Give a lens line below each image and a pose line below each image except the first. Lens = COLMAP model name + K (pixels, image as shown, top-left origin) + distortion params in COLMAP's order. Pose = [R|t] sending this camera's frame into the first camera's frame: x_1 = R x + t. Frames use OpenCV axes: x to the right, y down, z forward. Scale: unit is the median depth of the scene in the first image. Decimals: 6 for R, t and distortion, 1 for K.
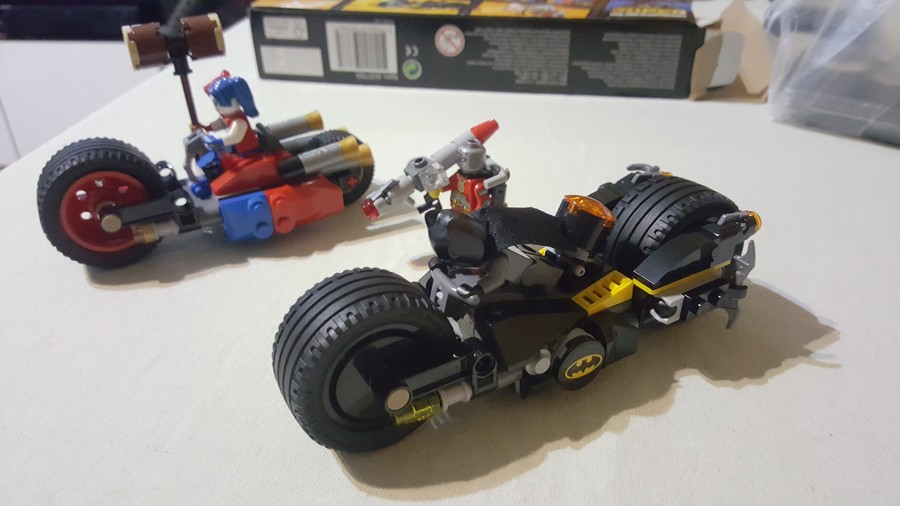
lens RADIAL K [[724.4, 0, 449.3], [0, 724.4, 255.0], [0, 0, 1]] dist [0.078943, -0.205253]
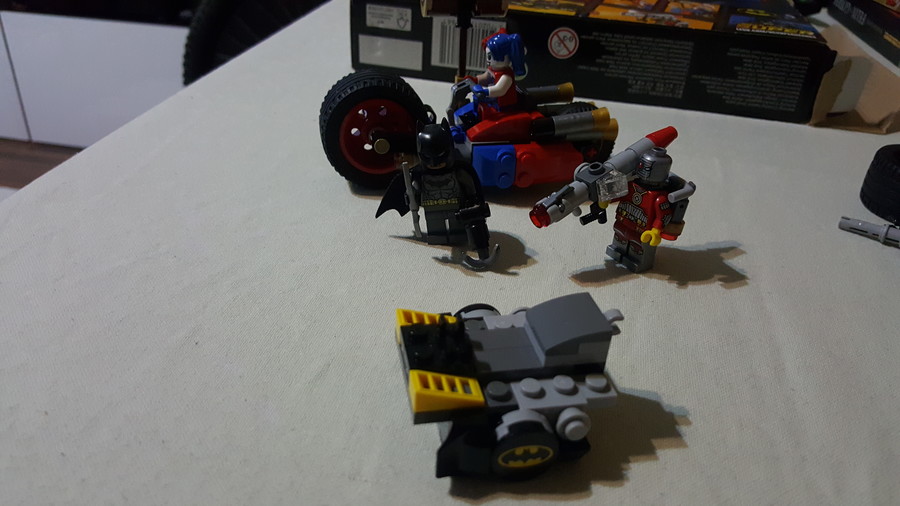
lens RADIAL K [[724.4, 0, 443.6], [0, 724.4, 254.9], [0, 0, 1]] dist [0.078943, -0.205253]
pose [[0.997324, 0.071362, 0.015875, -0.152330], [-0.071224, 0.997419, -0.009101, 0.002207], [-0.016483, 0.007946, 0.999833, 0.051566]]
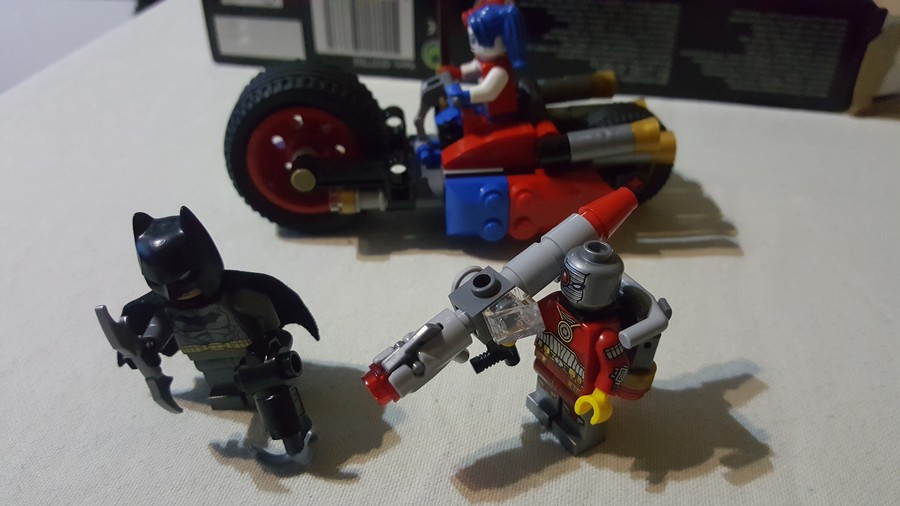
lens RADIAL K [[724.4, 0, 461.4], [0, 724.4, 256.3], [0, 0, 1]] dist [0.078943, -0.205253]
pose [[0.999565, 0.016656, 0.024349, -0.043176], [-0.017977, 0.998319, 0.055099, -0.110003], [-0.023390, -0.055513, 0.998184, 0.326066]]
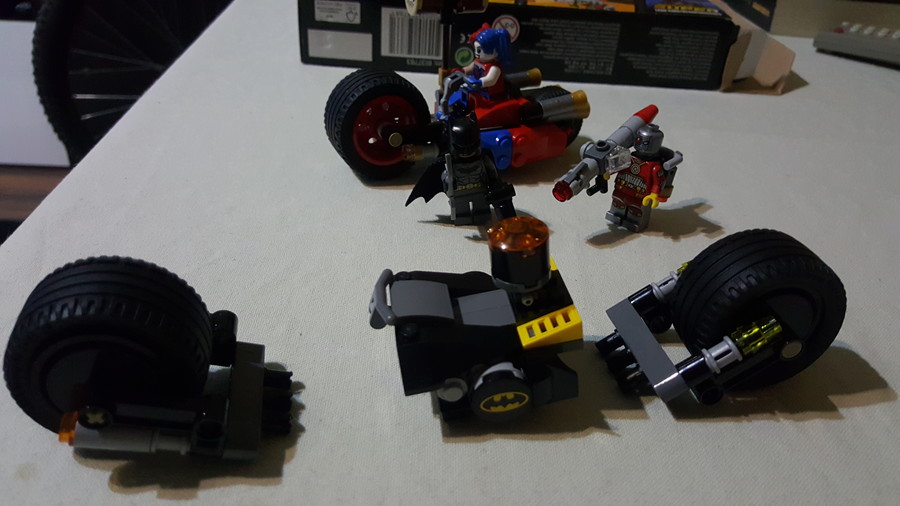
lens RADIAL K [[724.4, 0, 445.6], [0, 724.4, 265.1], [0, 0, 1]] dist [0.078943, -0.205253]
pose [[0.976995, -0.035889, 0.210221, -0.314791], [0.029572, 0.999014, 0.033116, 0.002821], [-0.211203, -0.026138, 0.977093, -0.000399]]
